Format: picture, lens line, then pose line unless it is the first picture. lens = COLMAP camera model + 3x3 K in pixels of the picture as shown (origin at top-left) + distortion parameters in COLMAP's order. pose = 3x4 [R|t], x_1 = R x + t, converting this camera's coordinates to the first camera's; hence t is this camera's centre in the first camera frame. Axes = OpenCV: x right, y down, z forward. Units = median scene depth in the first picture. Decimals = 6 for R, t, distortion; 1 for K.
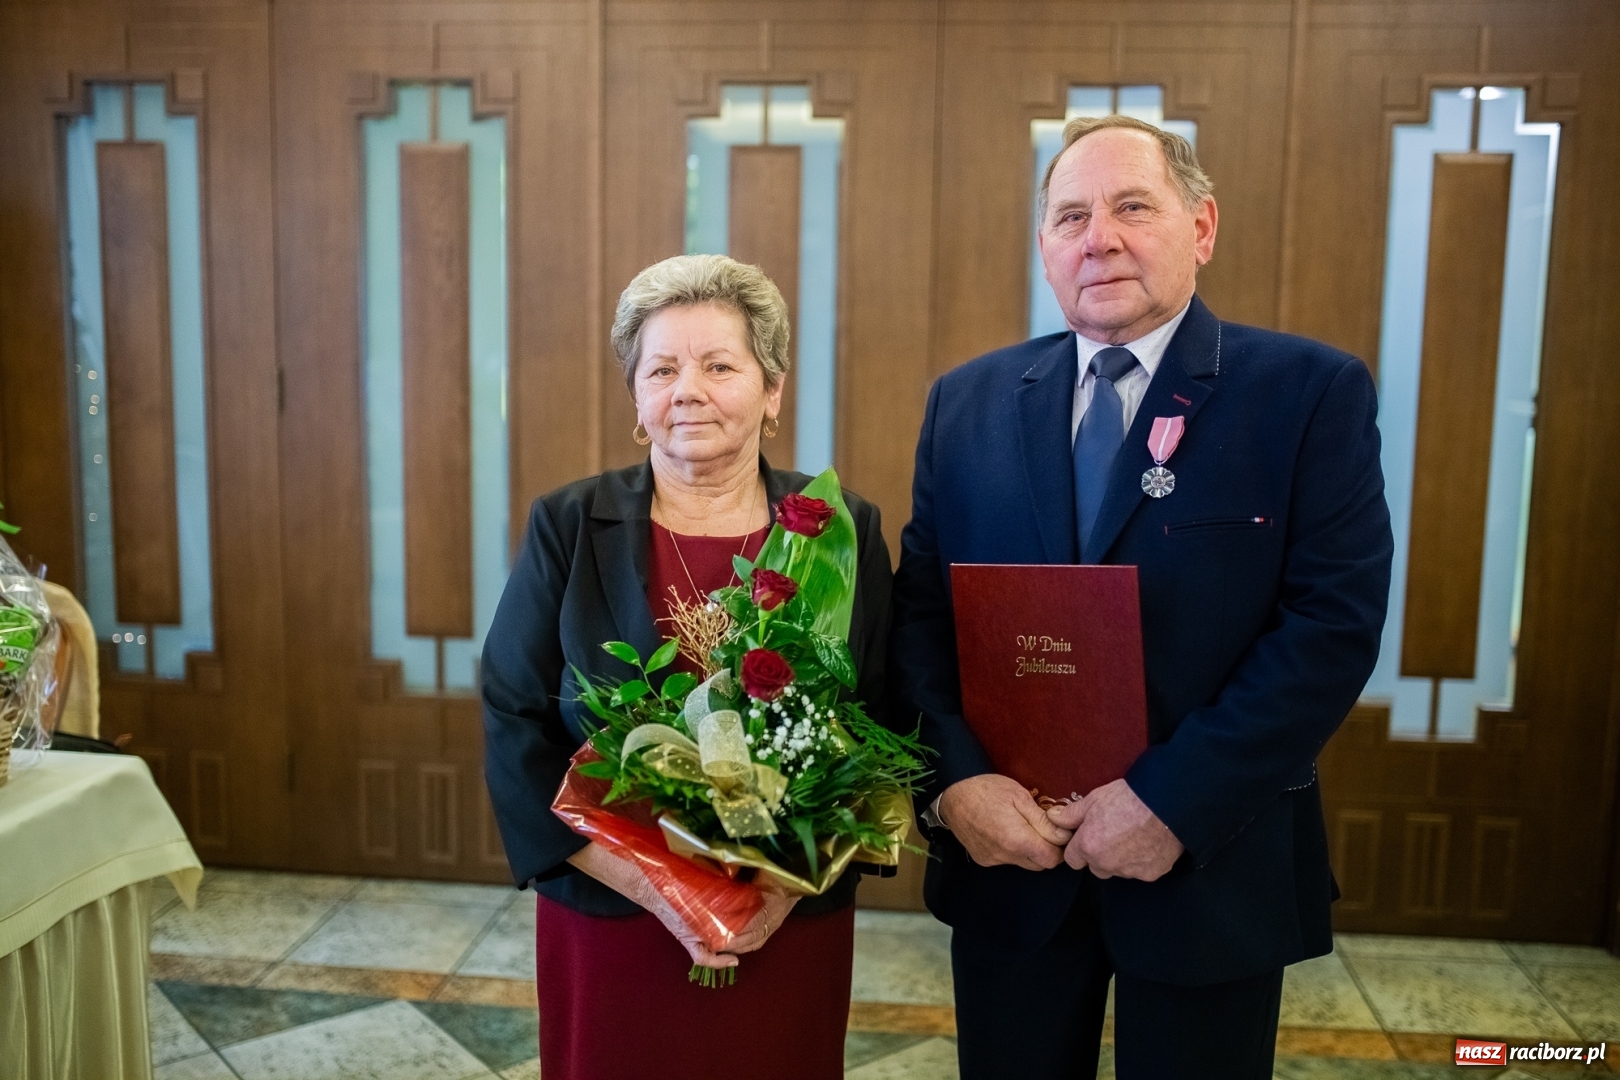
lens RADIAL K [[1651.3, 0, 808.3], [0, 1651.3, 543.5], [0, 0, 1]] dist [-0.006398, 0.032104]
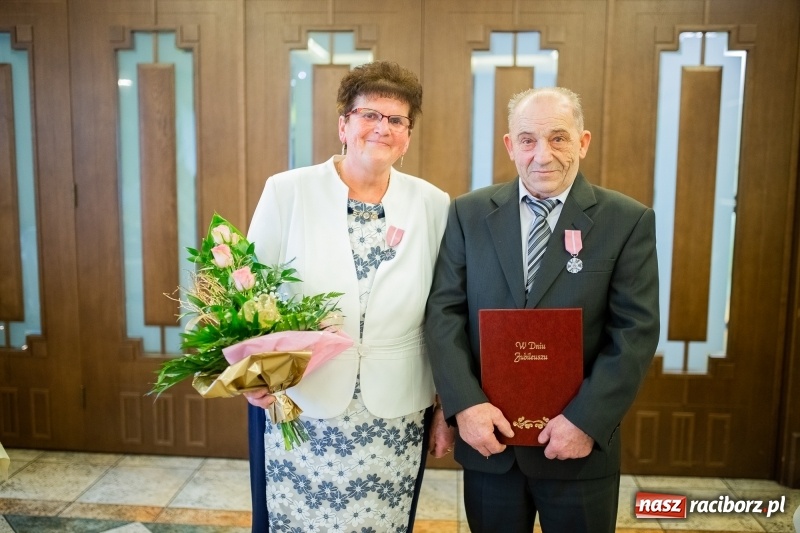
lens RADIAL K [[819.0, 0, 400.0], [0, 819.0, 266.5], [0, 0, 1]] dist [-0.002767, 0.034918]
pose [[0.999631, -0.010542, 0.025042, 0.026668], [0.010723, 0.999917, -0.007106, -0.001603], [-0.024965, 0.007372, 0.999661, 0.061359]]
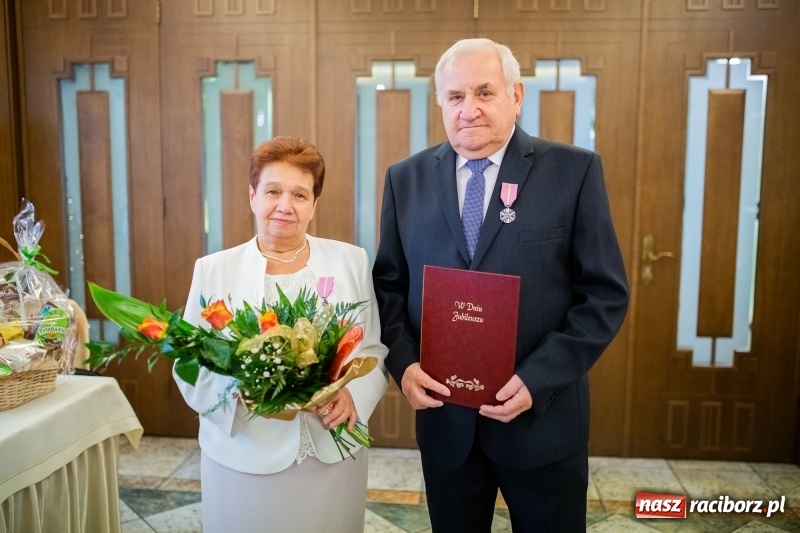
lens RADIAL K [[819.0, 0, 400.0], [0, 819.0, 266.5], [0, 0, 1]] dist [-0.002767, 0.034918]
pose [[0.999933, -0.011565, 0.000857, -0.020964], [0.011578, 0.999787, -0.017096, 0.004532], [-0.000660, 0.017104, 0.999853, -0.048885]]
